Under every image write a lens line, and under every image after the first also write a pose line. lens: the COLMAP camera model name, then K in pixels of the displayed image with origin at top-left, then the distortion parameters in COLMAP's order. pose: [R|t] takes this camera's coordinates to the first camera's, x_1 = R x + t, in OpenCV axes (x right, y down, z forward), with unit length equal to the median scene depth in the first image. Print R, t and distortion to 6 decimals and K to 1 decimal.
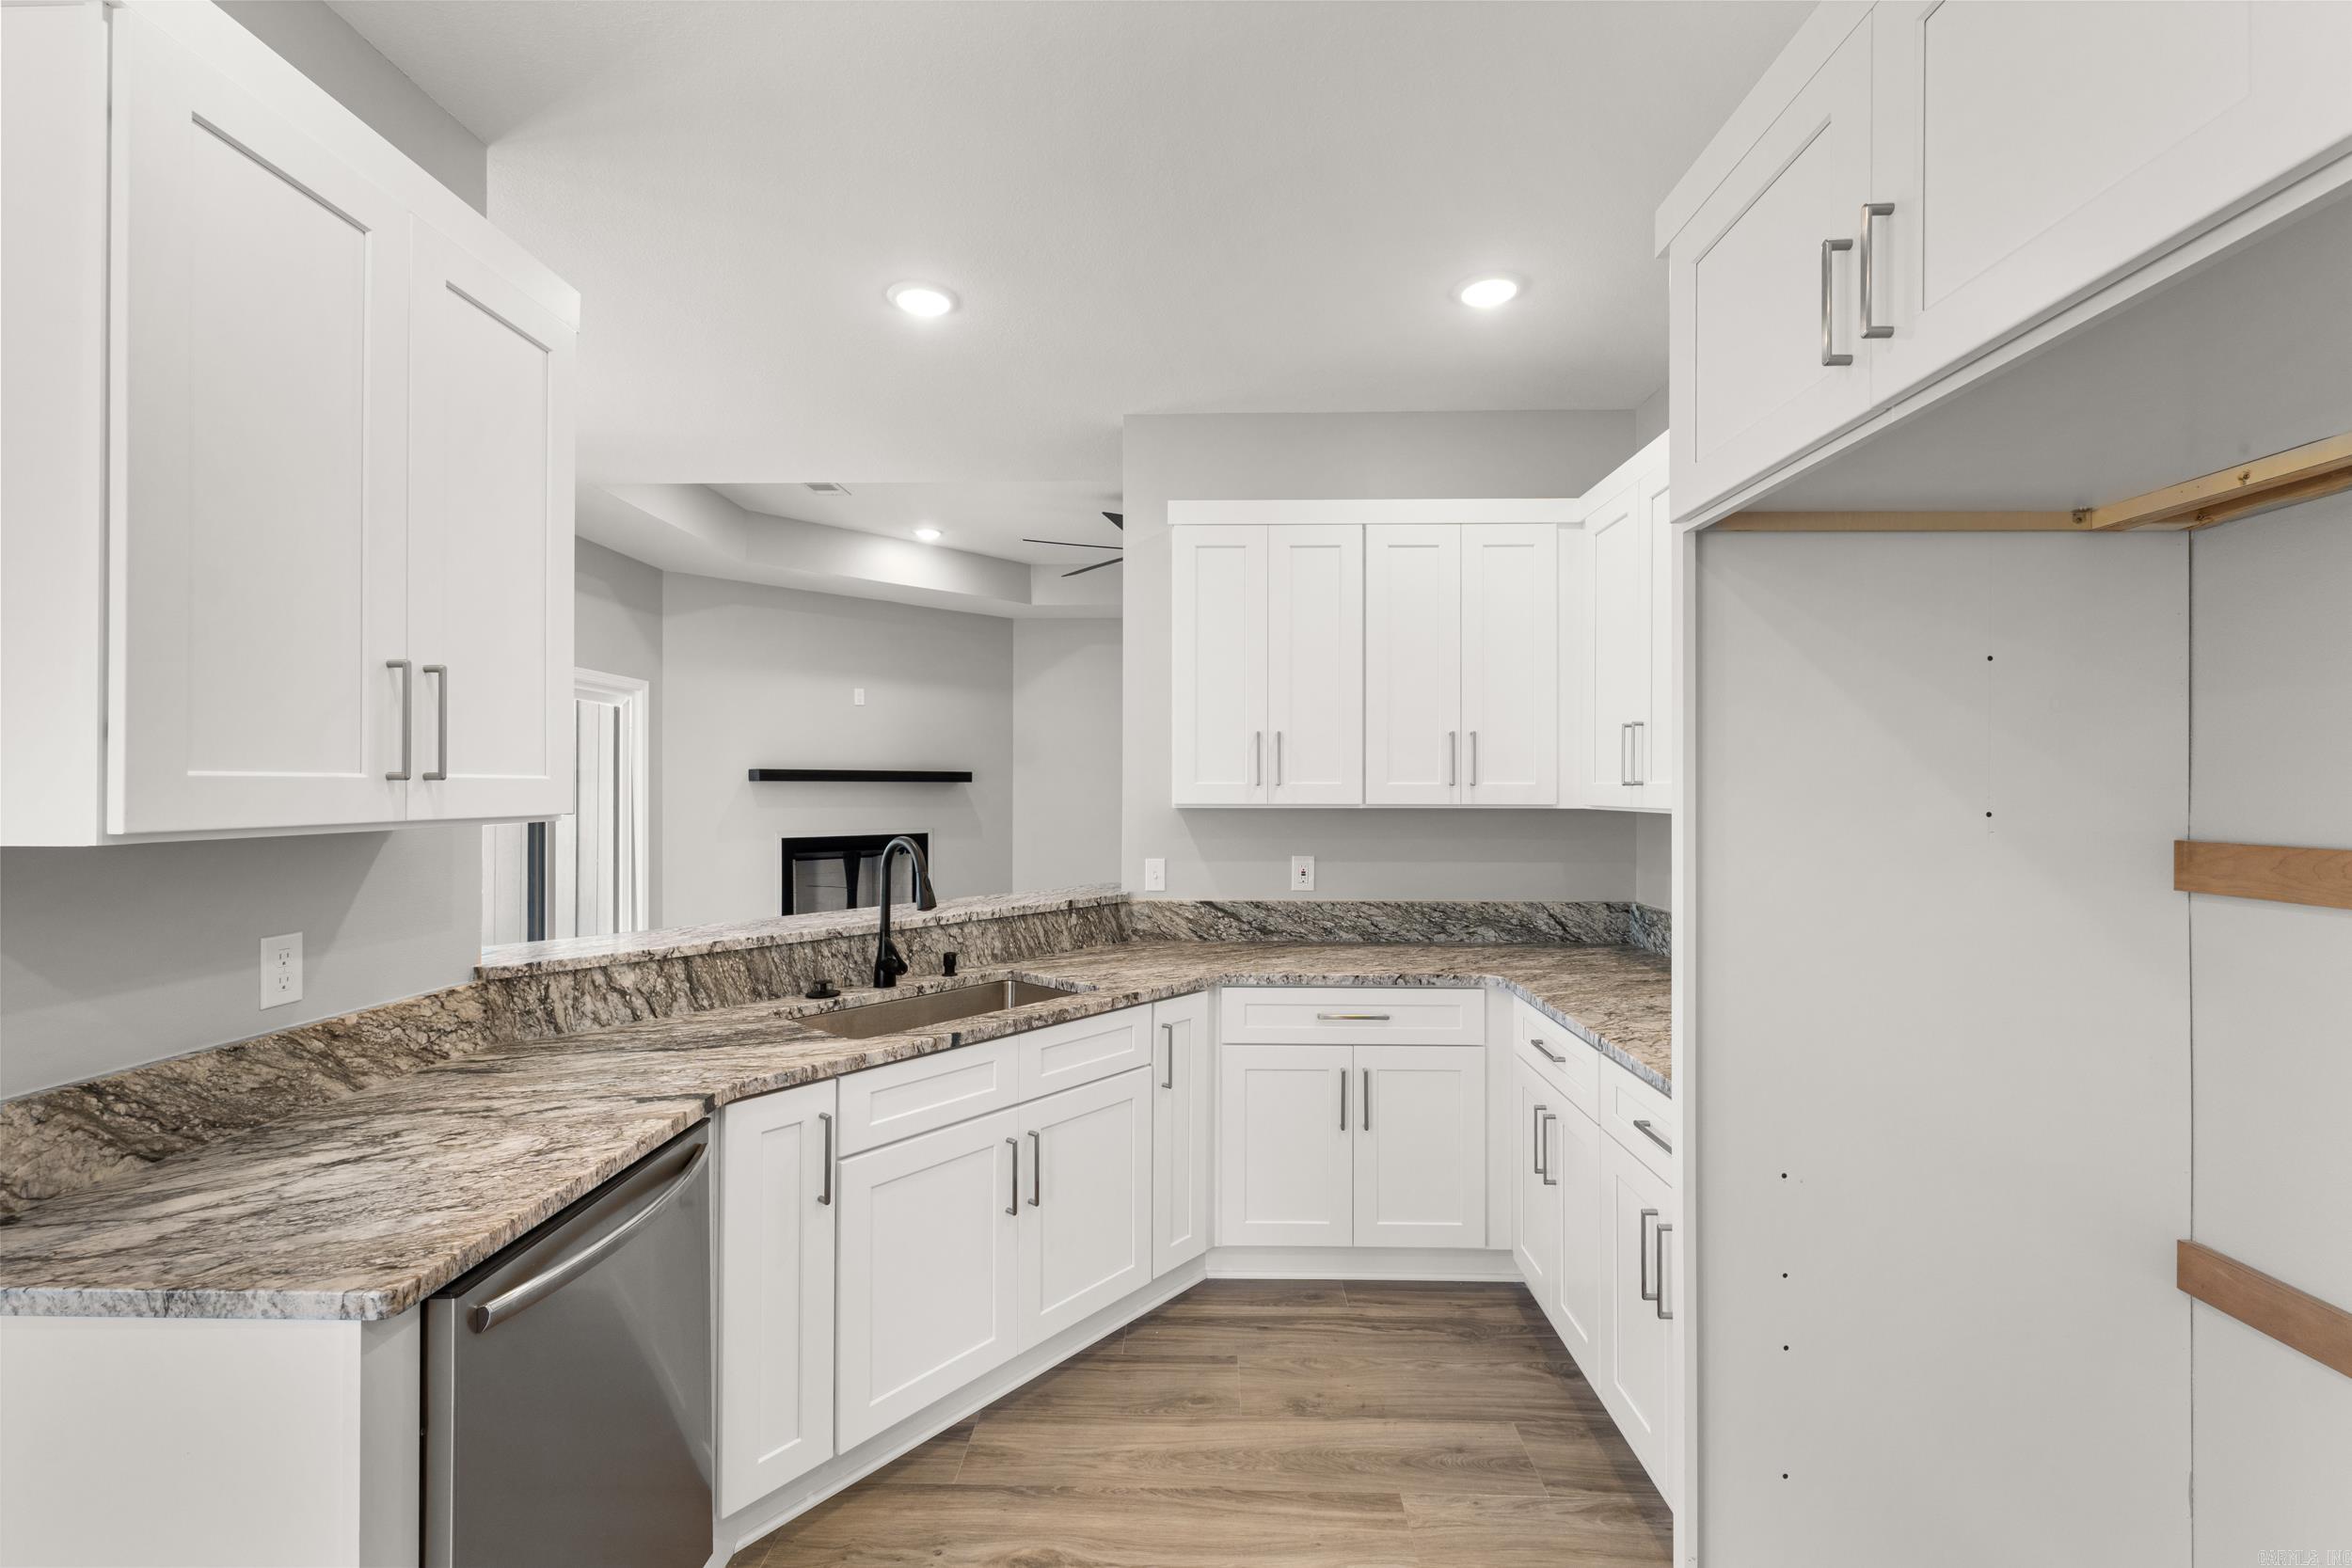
lens RADIAL K [[992.1, 0, 1185.0], [0, 992.1, 780.0], [0, 0, 1]] dist [0.002377, 0.000245]
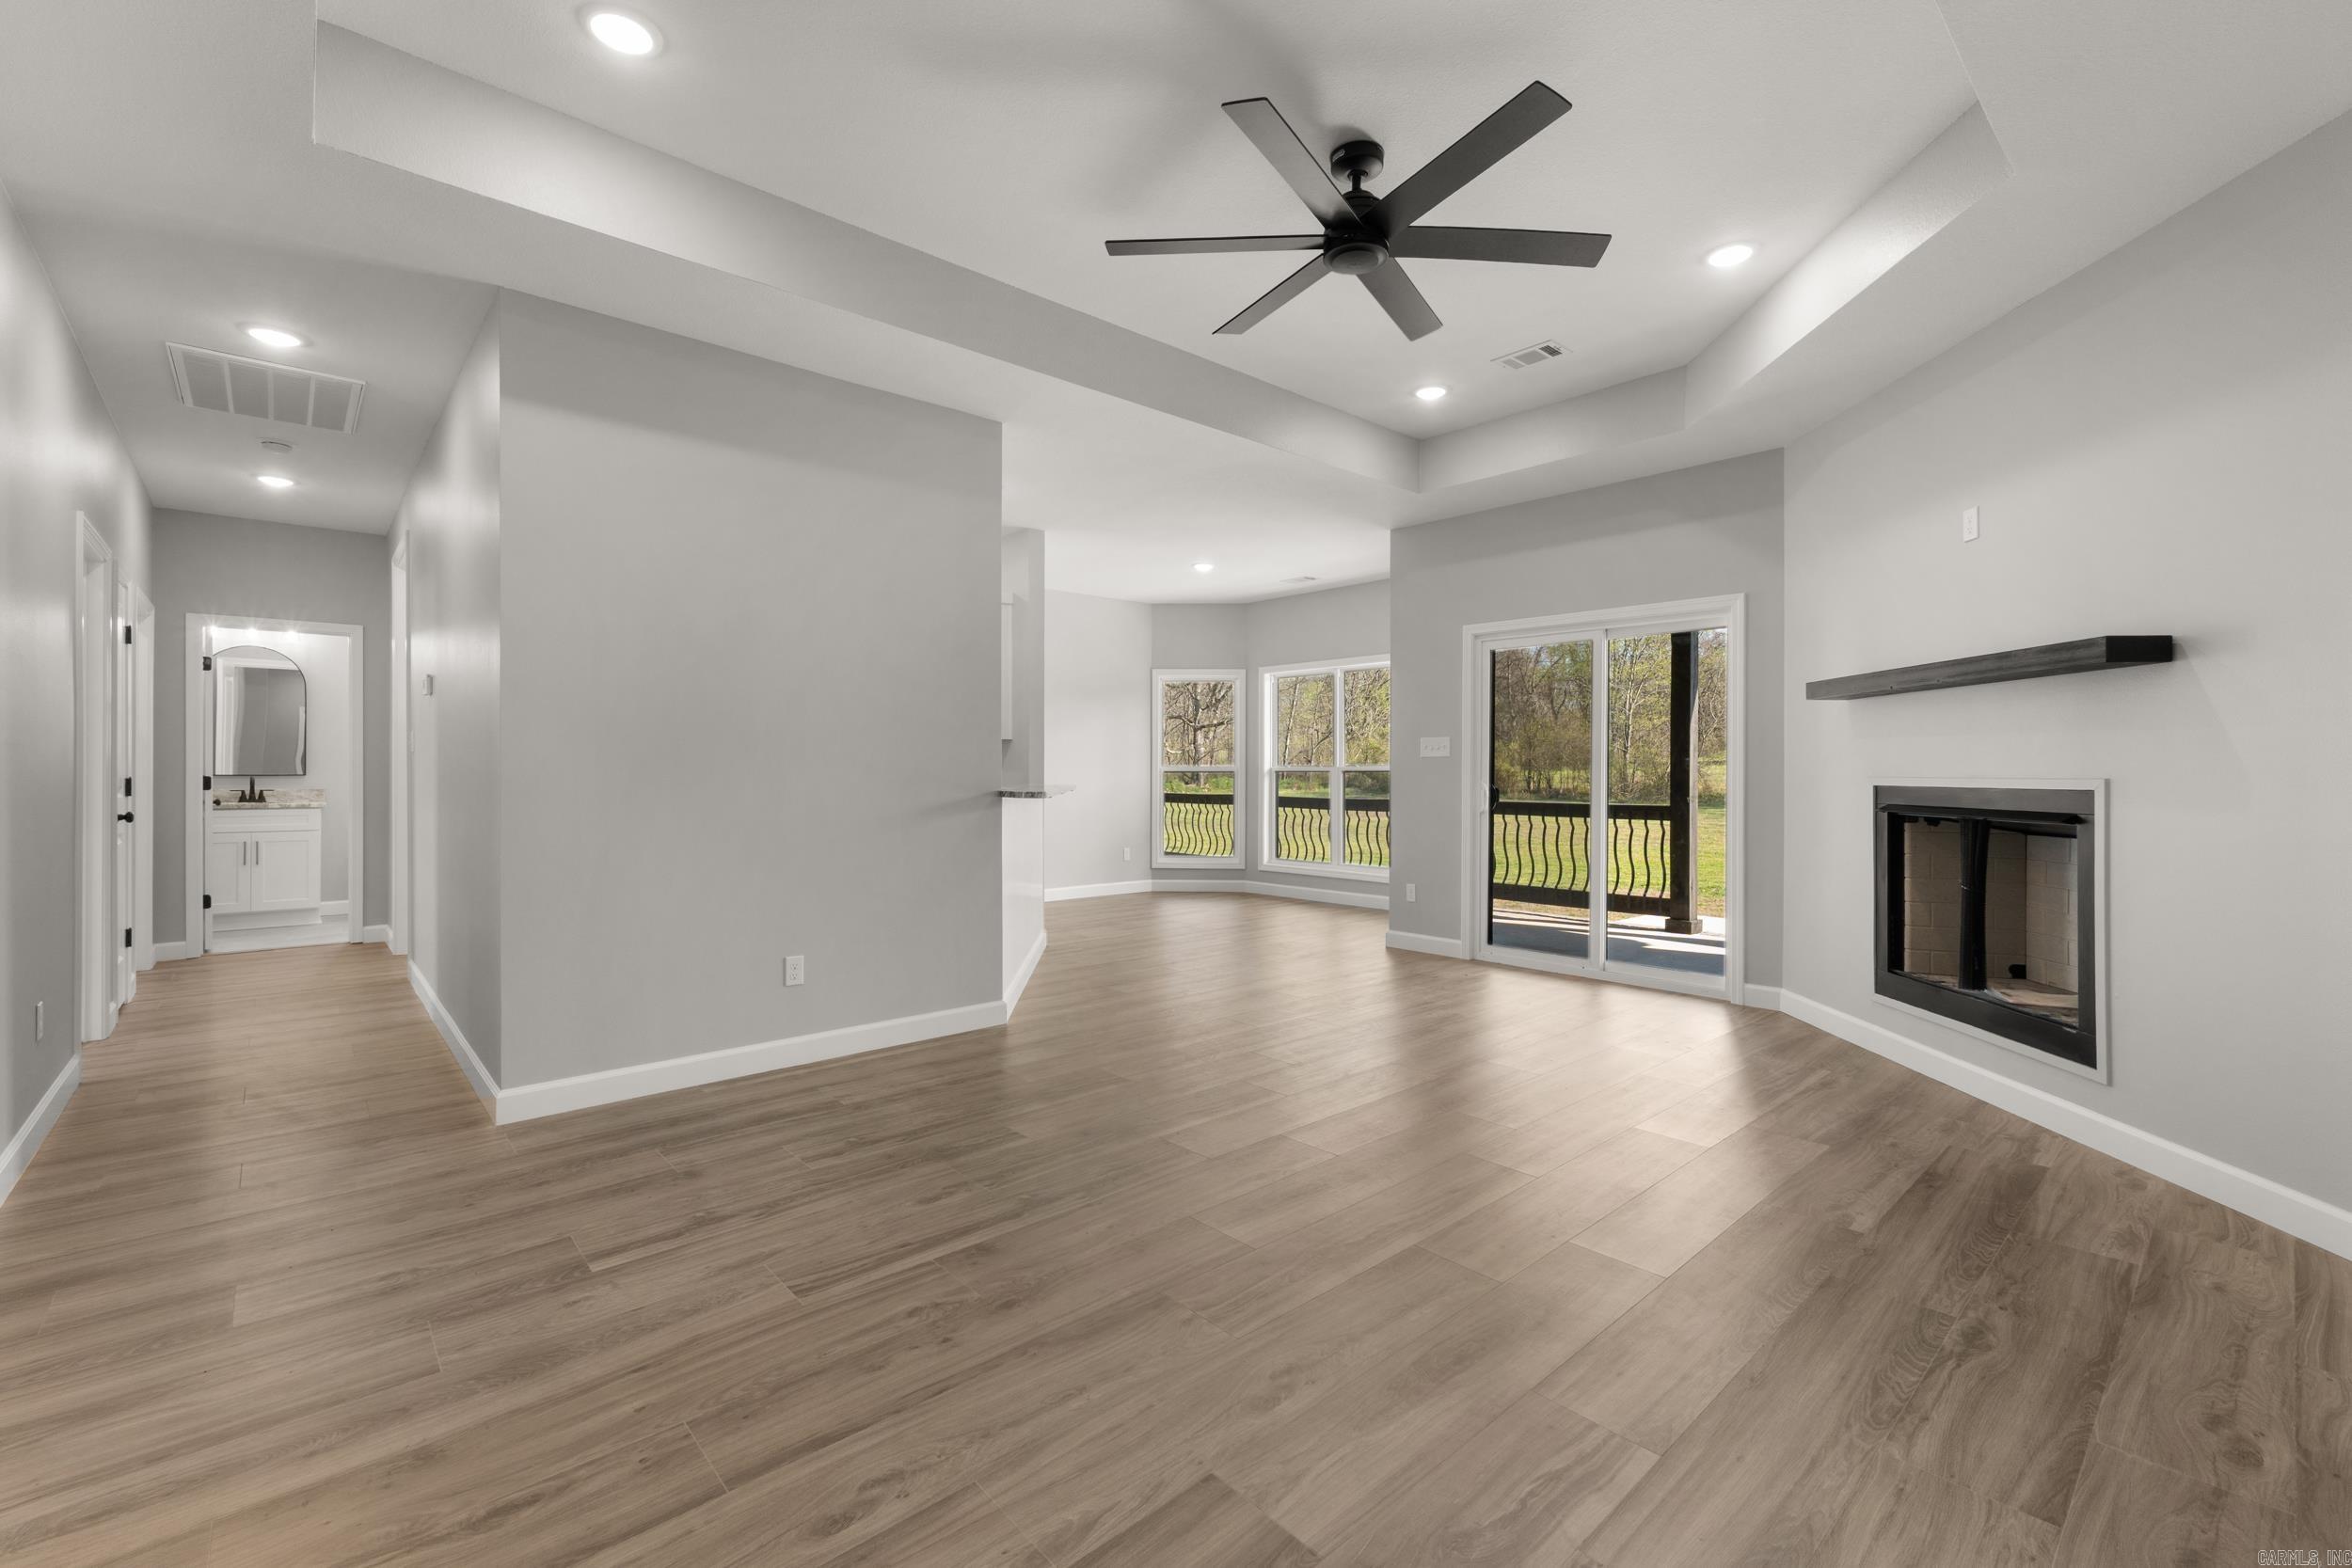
lens RADIAL K [[992.1, 0, 1185.0], [0, 992.1, 780.0], [0, 0, 1]] dist [0.002377, 0.000245]
pose [[-0.725973, 0.001396, -0.687722, 0.982504], [0.001560, 0.999999, 0.000384, 0.150059], [0.687722, -0.000794, -0.725974, 3.208319]]
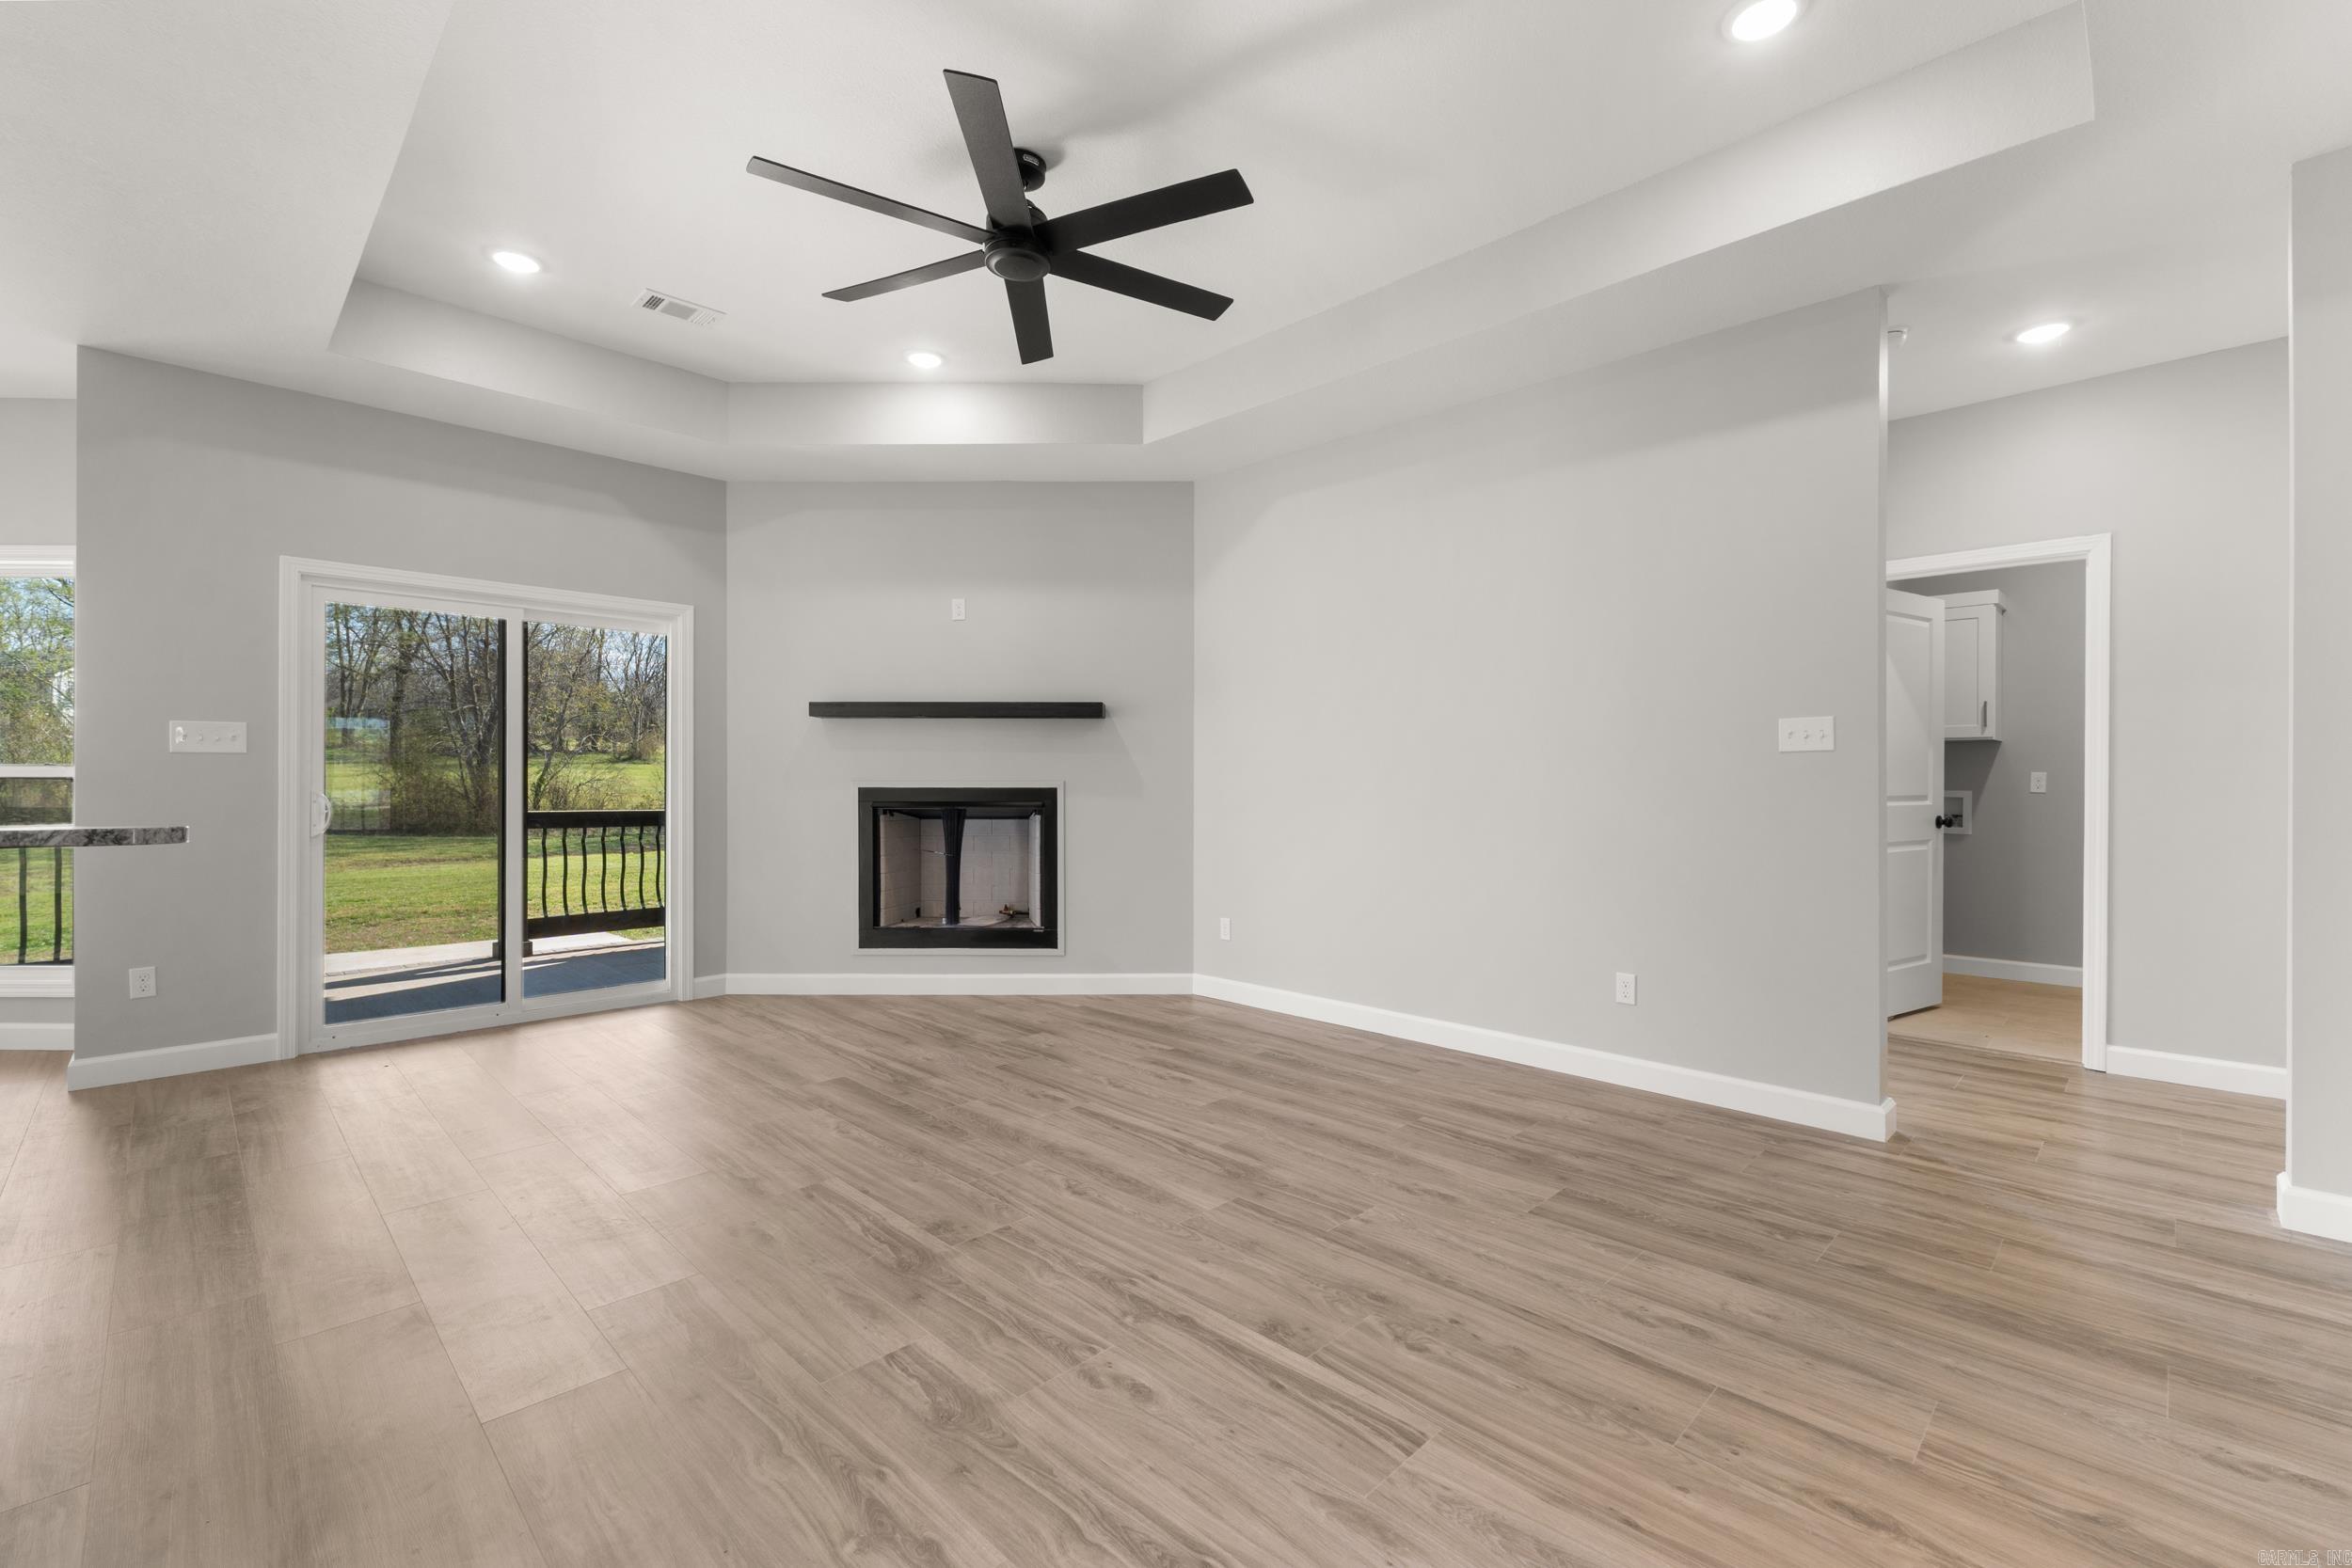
lens RADIAL K [[998.3, 0, 1176.0], [0, 998.3, 784.0], [0, 0, 1]] dist [0.008612, -0.000316]
pose [[0.722323, 0.003250, -0.691548, 0.988384], [0.006093, 0.999920, 0.011063, 0.133610], [0.691529, -0.012205, 0.722246, 1.615761]]
